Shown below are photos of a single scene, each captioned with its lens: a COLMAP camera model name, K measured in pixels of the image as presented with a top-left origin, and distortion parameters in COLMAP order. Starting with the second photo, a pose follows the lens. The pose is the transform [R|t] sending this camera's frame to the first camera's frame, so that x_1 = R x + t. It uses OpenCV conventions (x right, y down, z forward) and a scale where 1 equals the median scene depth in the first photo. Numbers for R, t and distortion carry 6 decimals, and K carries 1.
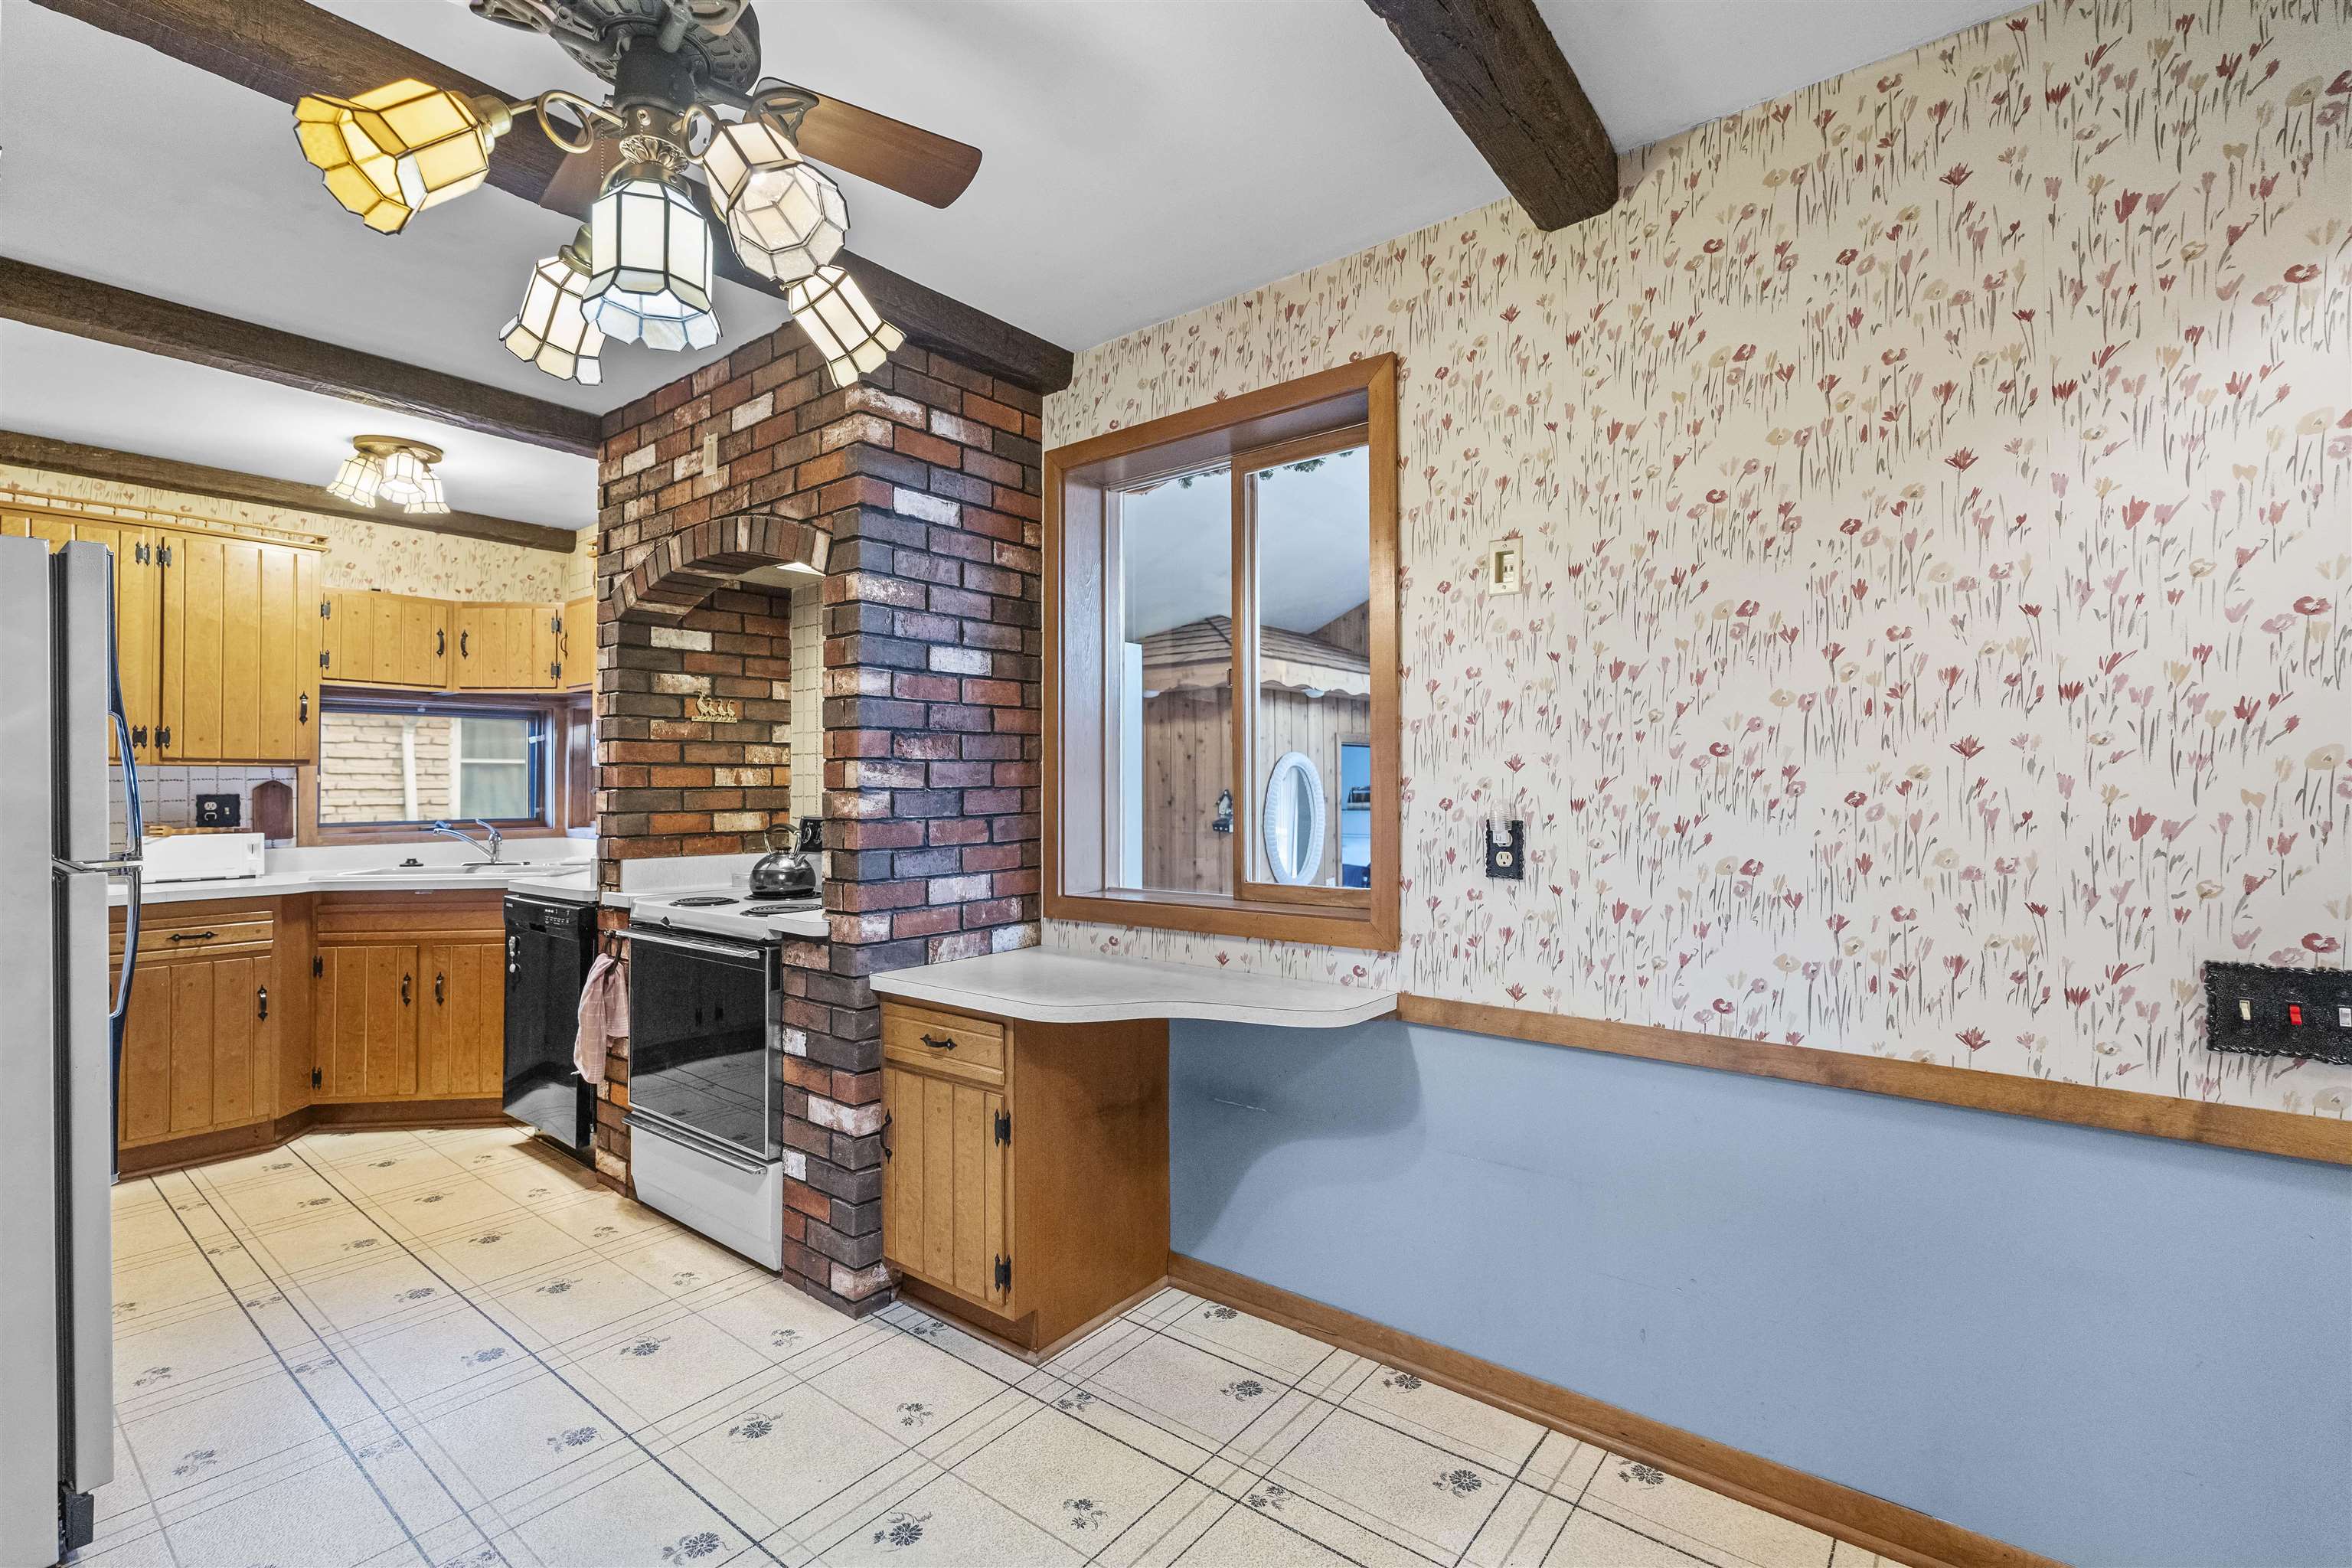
lens RADIAL K [[1052.1, 0, 1161.2], [0, 1052.1, 770.1], [0, 0, 1]] dist [0.003147, -0.000081]
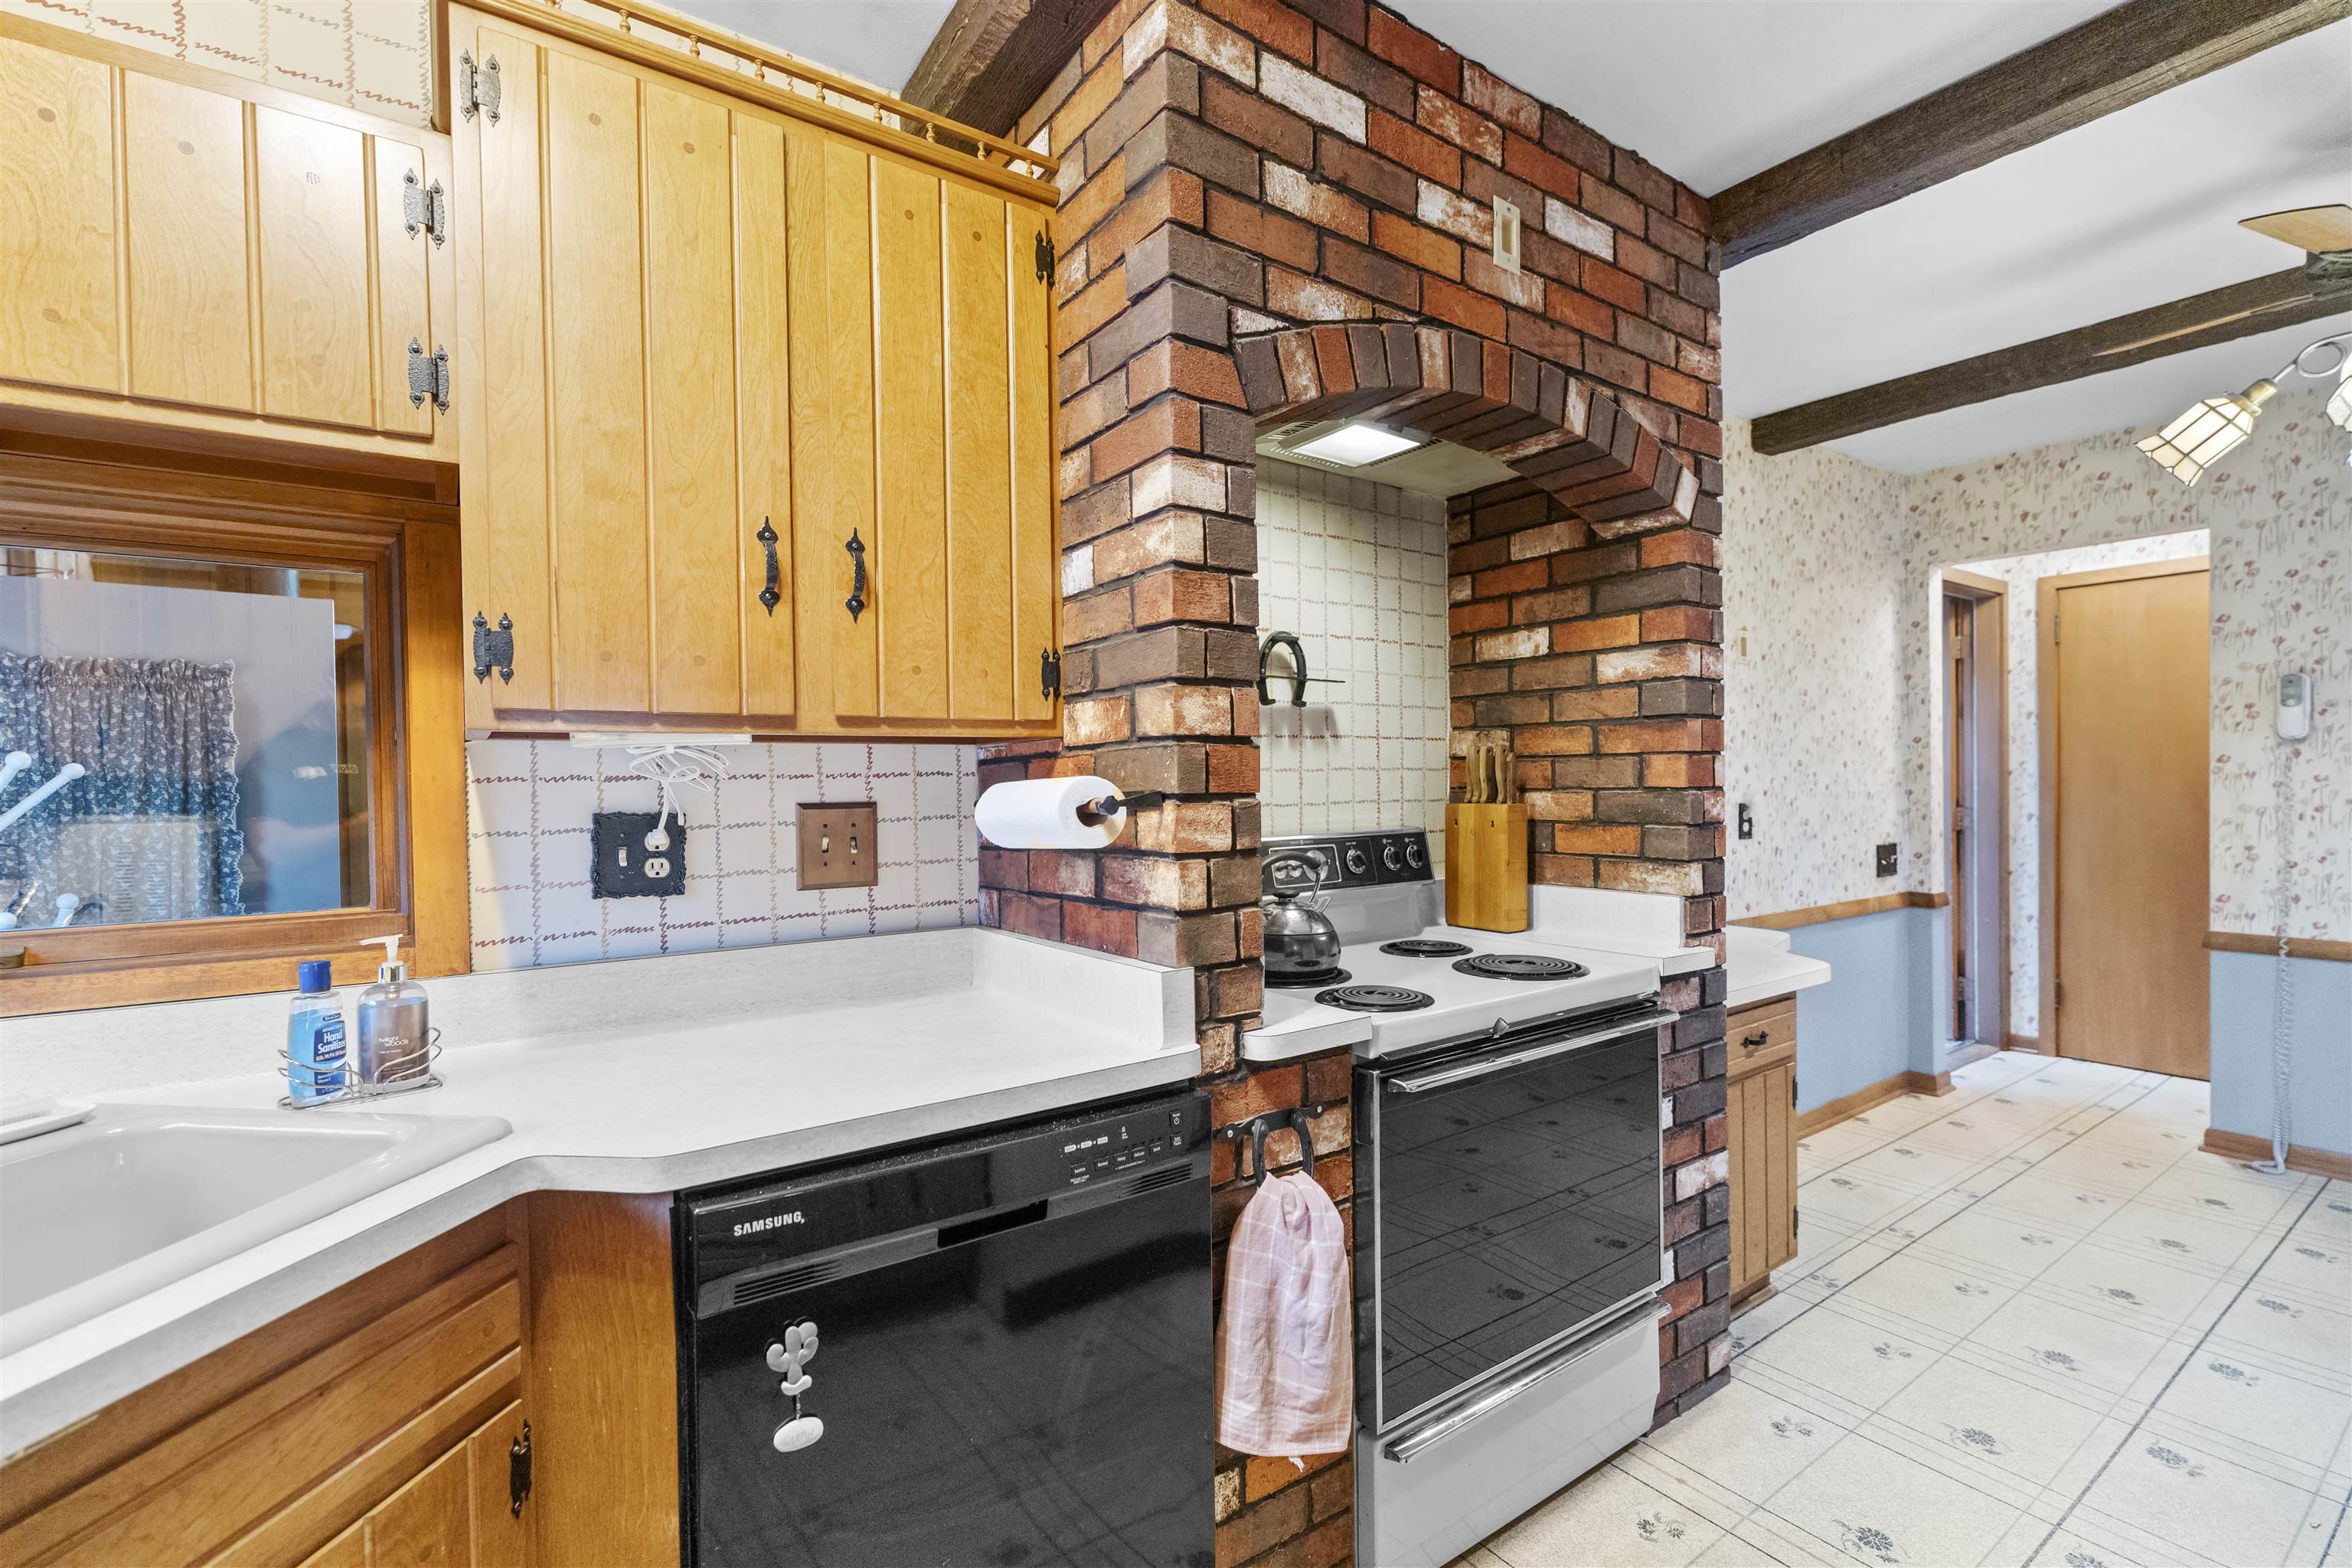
lens RADIAL K [[1052.1, 0, 1166.4], [0, 1052.1, 795.4], [0, 0, 1]] dist [0.003147, -0.000081]
pose [[0.268892, -0.011410, 0.963103, -0.831202], [-0.003606, 0.999911, 0.012853, 0.010316], [-0.963164, -0.006929, 0.268827, 0.800335]]
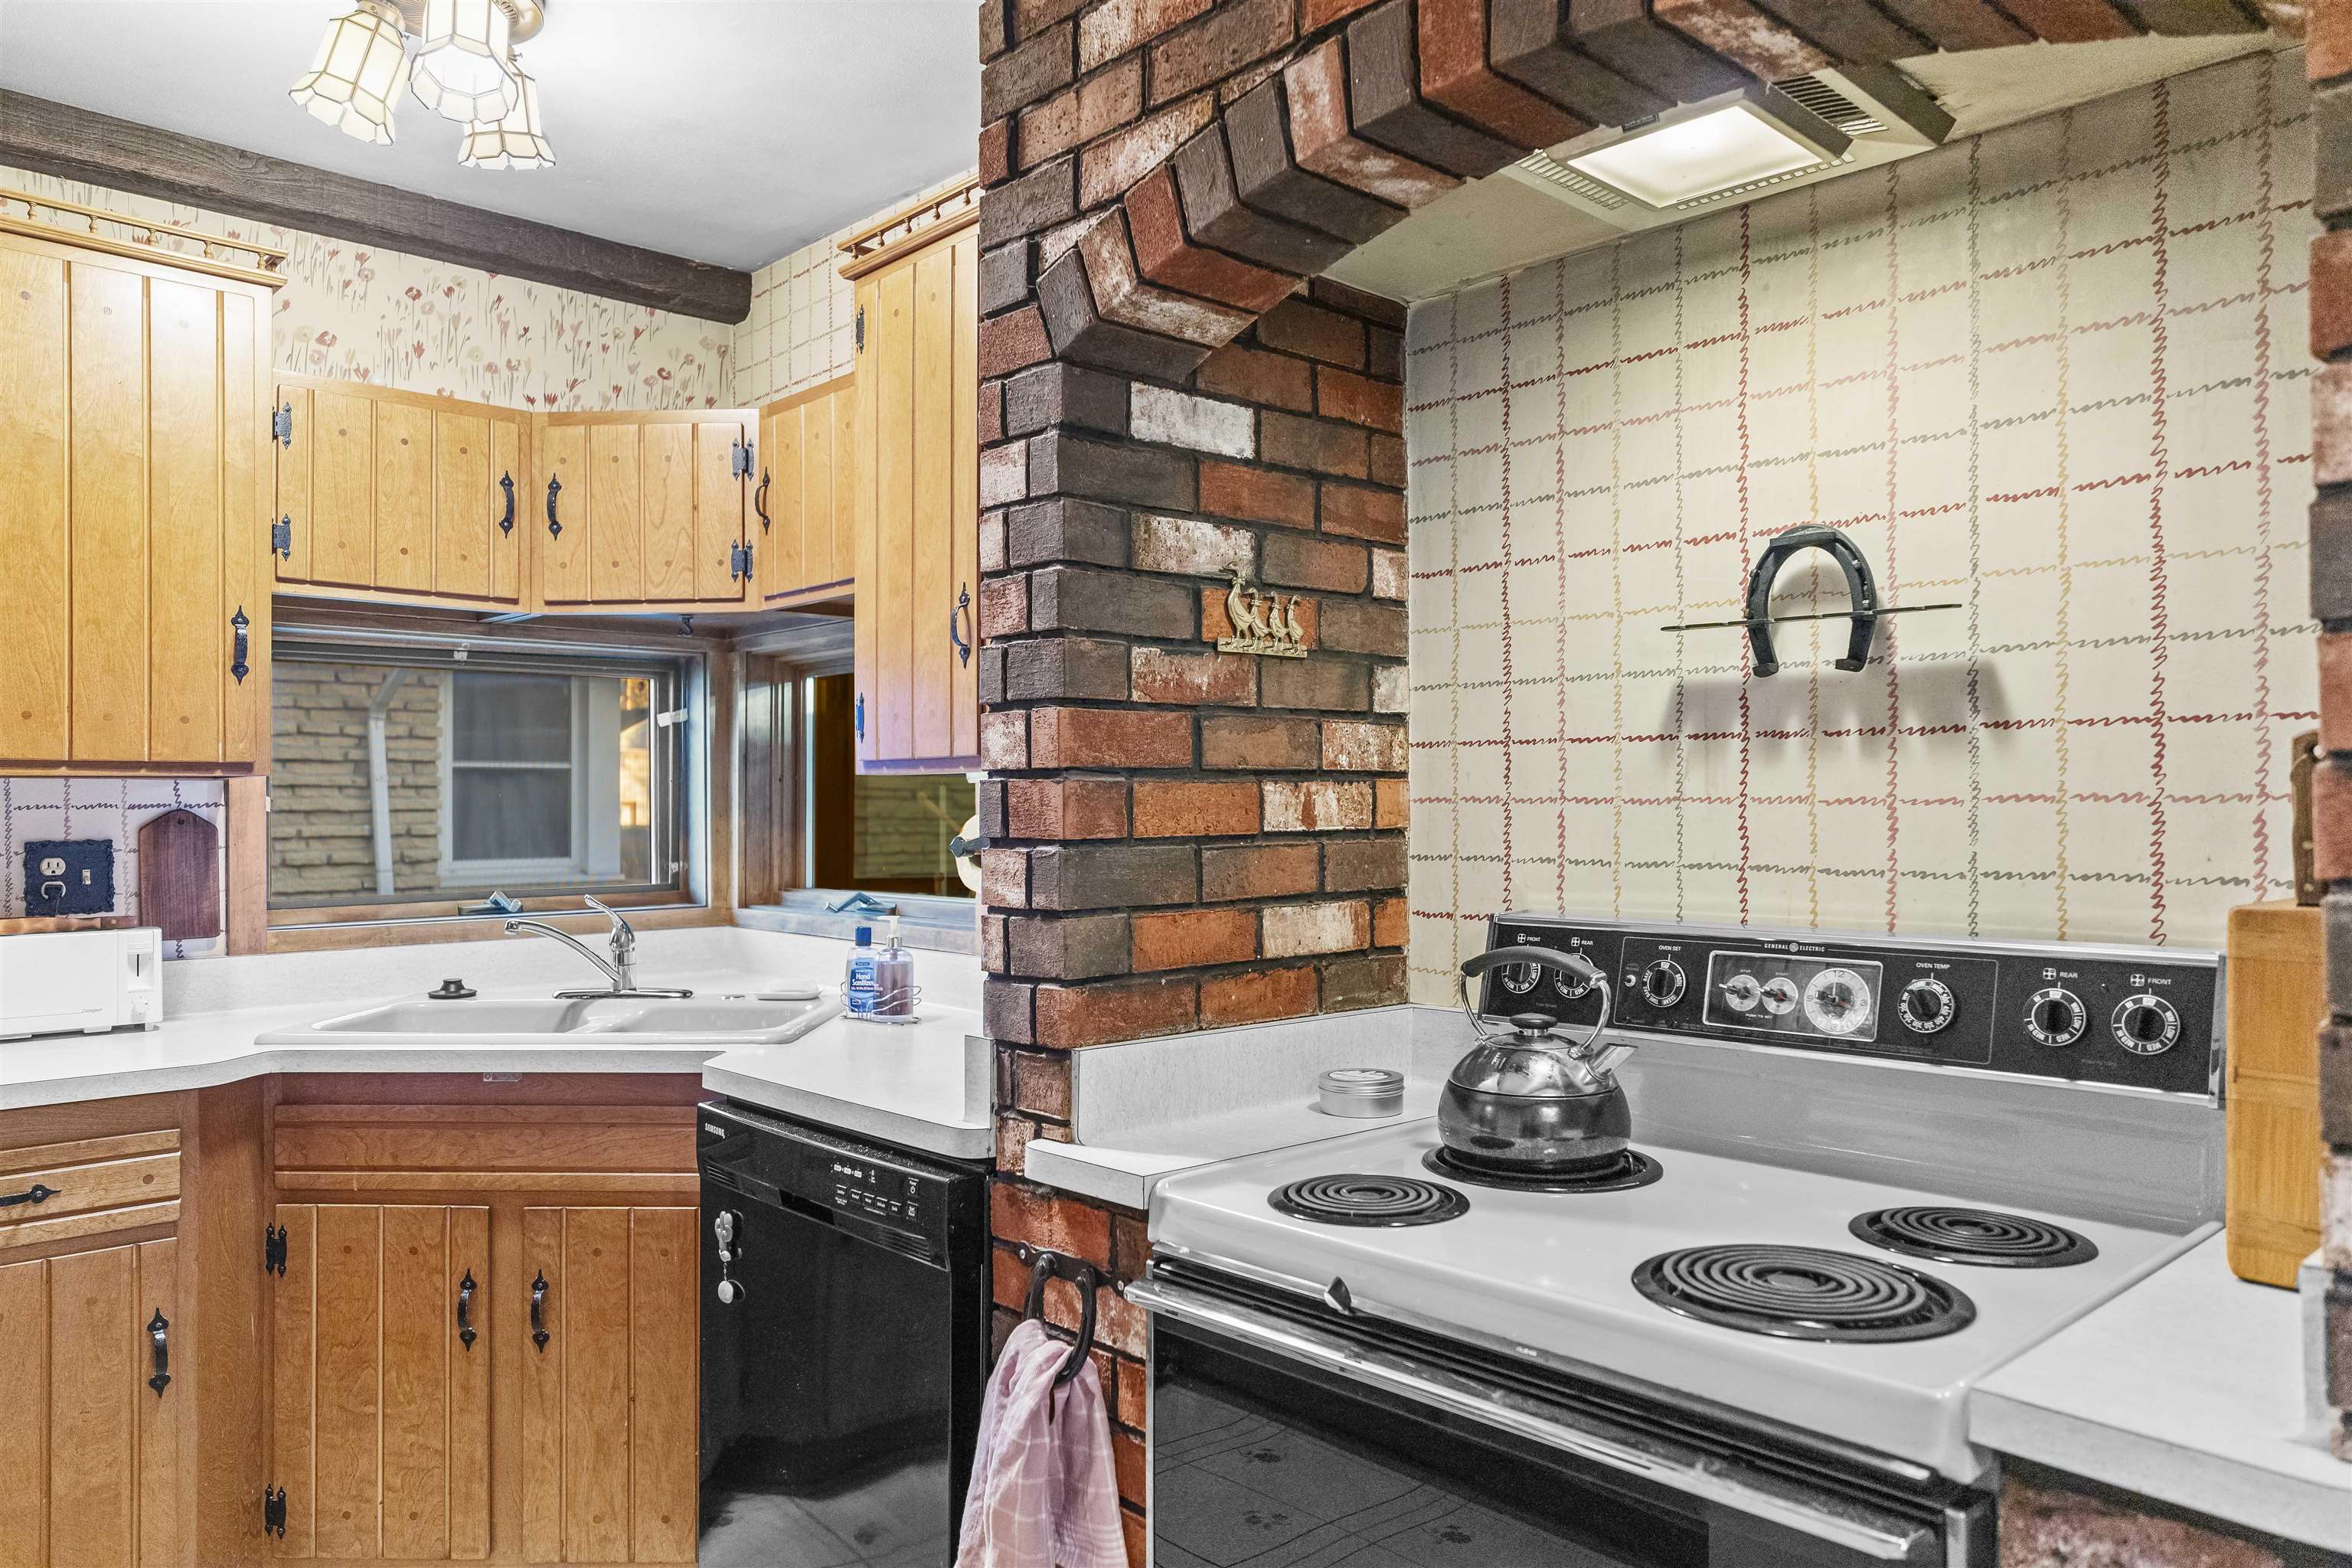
lens RADIAL K [[1626.2, 0, 1169.8], [0, 1626.2, 792.8], [0, 0, 1]] dist [-0.012616, 0.023537]
pose [[0.988301, -0.000034, -0.152515, -0.349534], [0.001630, 0.999945, 0.010338, -0.003930], [0.152507, -0.010466, 0.988247, 0.416654]]
